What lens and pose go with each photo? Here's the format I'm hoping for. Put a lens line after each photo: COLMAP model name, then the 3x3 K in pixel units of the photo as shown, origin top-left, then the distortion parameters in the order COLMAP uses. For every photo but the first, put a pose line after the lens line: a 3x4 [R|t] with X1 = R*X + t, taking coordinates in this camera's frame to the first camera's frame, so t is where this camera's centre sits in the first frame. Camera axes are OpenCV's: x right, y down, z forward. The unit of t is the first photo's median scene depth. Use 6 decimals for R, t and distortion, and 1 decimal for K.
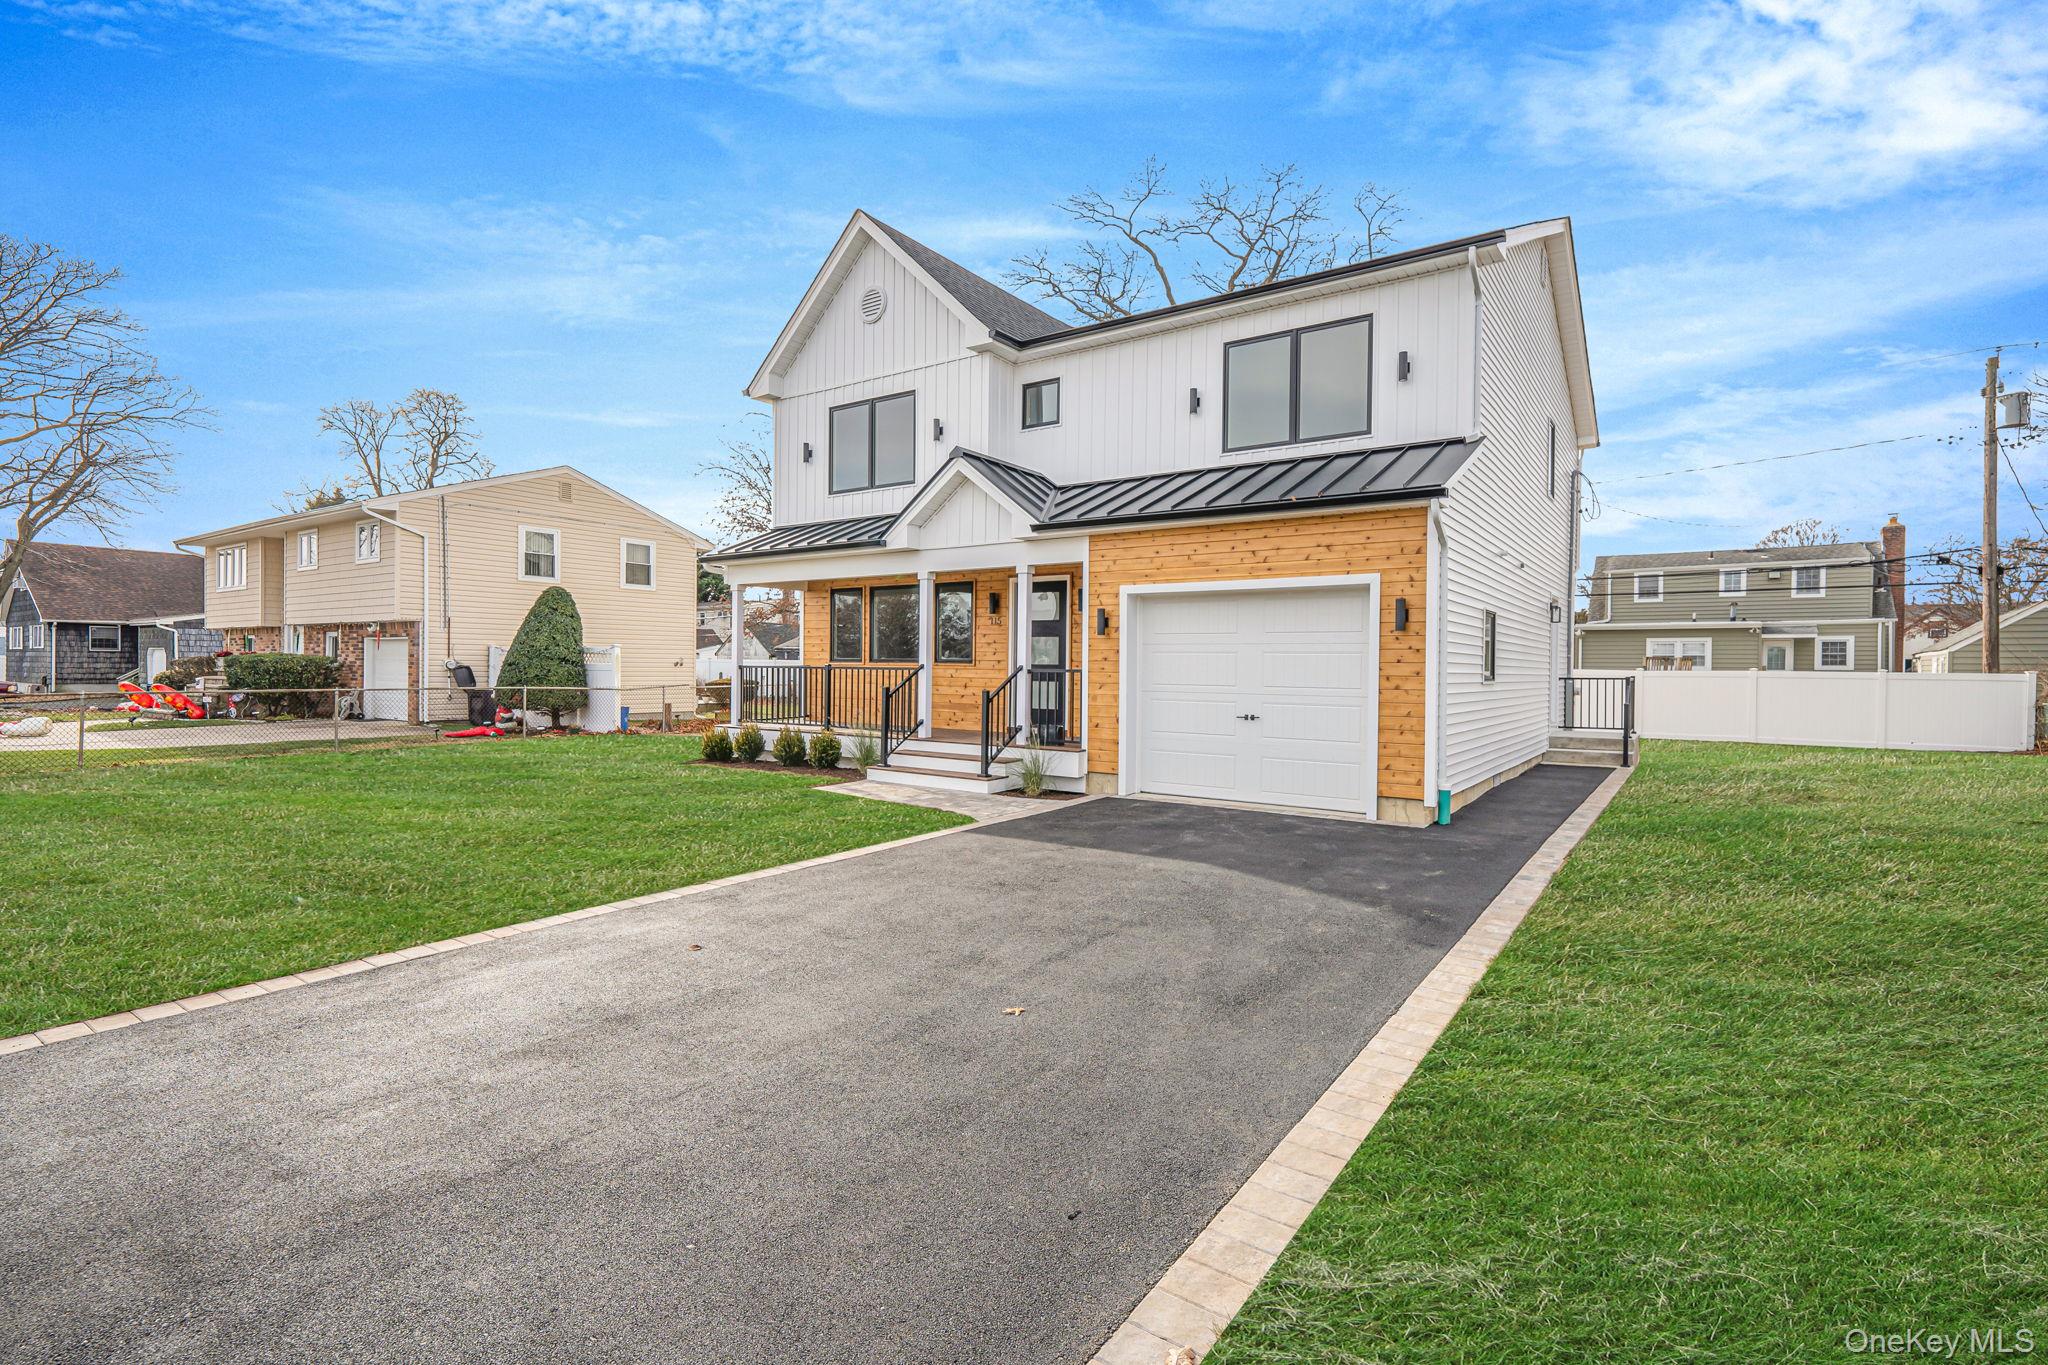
lens RADIAL K [[967.0, 0, 1024.0], [0, 967.0, 682.5], [0, 0, 1]] dist [0.002359, 0.000556]
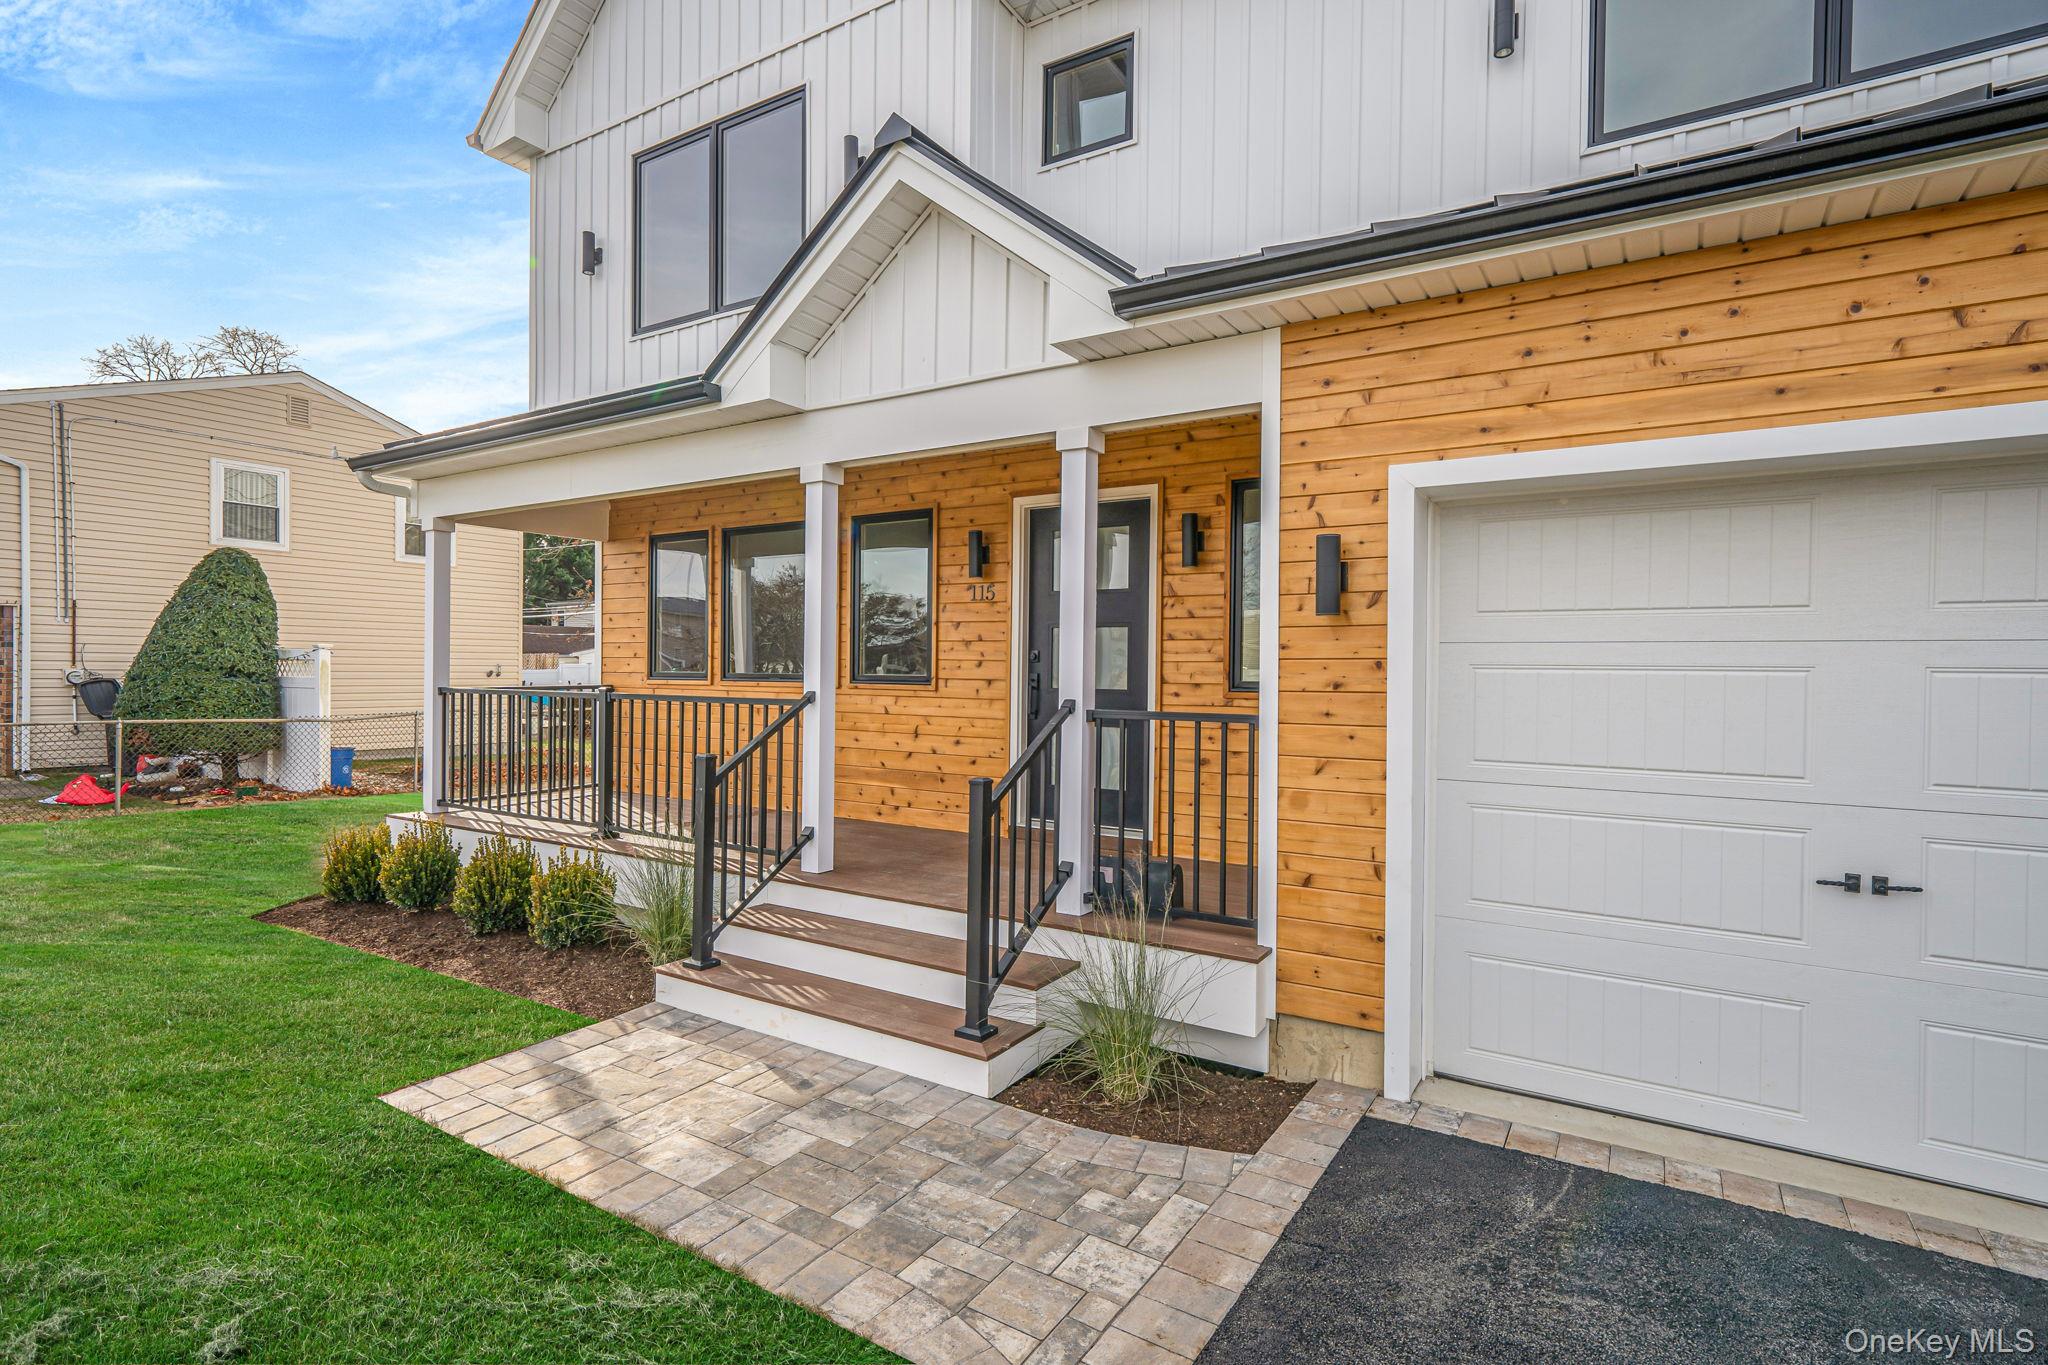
lens RADIAL K [[967.0, 0, 1024.0], [0, 967.0, 682.5], [0, 0, 1]] dist [0.002359, 0.000556]
pose [[0.998417, -0.000854, 0.056233, -0.038528], [0.000981, 0.999997, -0.002231, -0.021935], [-0.056231, 0.002283, 0.998415, 0.589117]]
